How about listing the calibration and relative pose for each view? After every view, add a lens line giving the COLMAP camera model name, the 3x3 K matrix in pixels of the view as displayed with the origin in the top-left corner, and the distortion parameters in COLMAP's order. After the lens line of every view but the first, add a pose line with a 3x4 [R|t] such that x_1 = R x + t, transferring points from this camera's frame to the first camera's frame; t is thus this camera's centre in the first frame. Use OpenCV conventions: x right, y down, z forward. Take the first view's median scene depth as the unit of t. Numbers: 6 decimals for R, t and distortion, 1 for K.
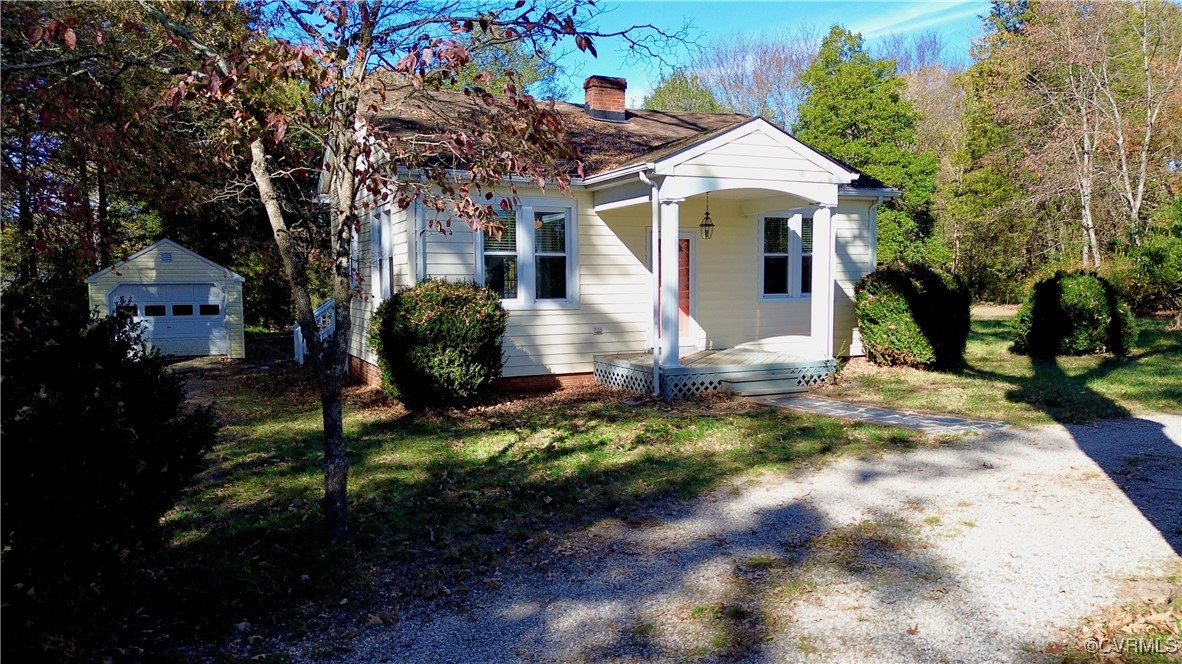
lens RADIAL K [[834.1, 0, 591.0], [0, 834.1, 332.0], [0, 0, 1]] dist [0.080782, -0.099007]
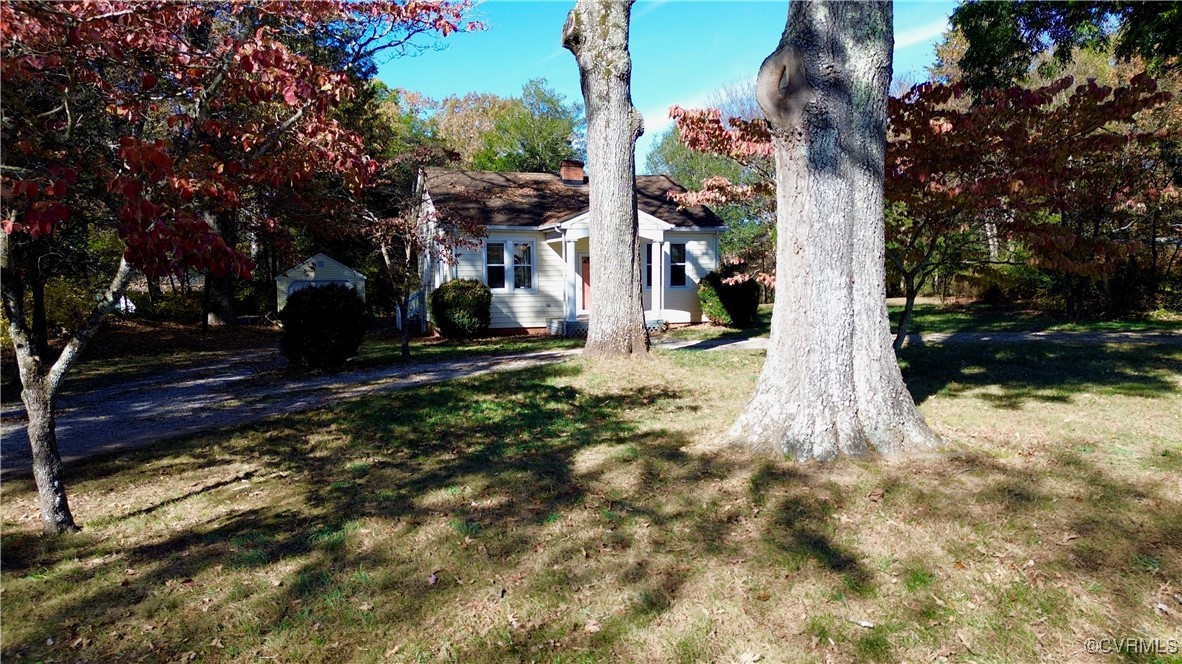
lens RADIAL K [[834.1, 0, 591.0], [0, 834.1, 332.0], [0, 0, 1]] dist [0.080782, -0.099007]
pose [[0.993383, 0.008469, -0.114532, 0.341285], [-0.007996, 0.999957, 0.004592, 0.052913], [0.114566, -0.003646, 0.993409, -0.929766]]
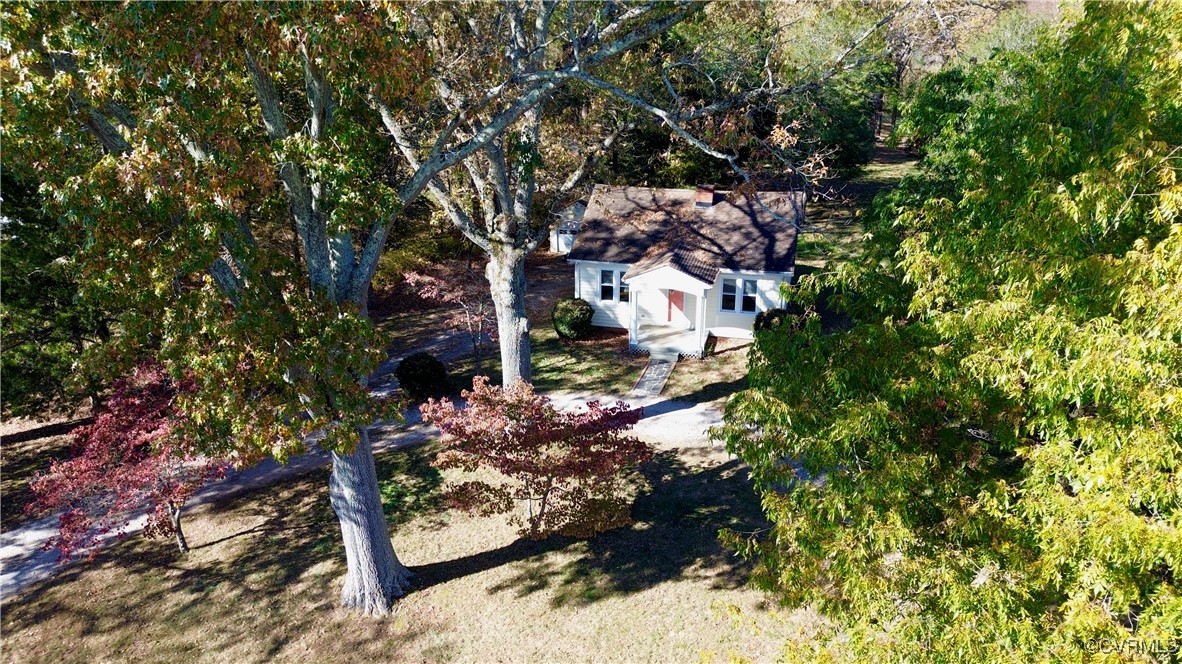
lens RADIAL K [[834.1, 0, 591.0], [0, 834.1, 332.0], [0, 0, 1]] dist [0.080782, -0.099007]
pose [[0.760759, 0.247022, -0.600188, 1.572957], [-0.041711, 0.941436, 0.334601, -0.878117], [0.647693, -0.229516, 0.726510, -1.119772]]
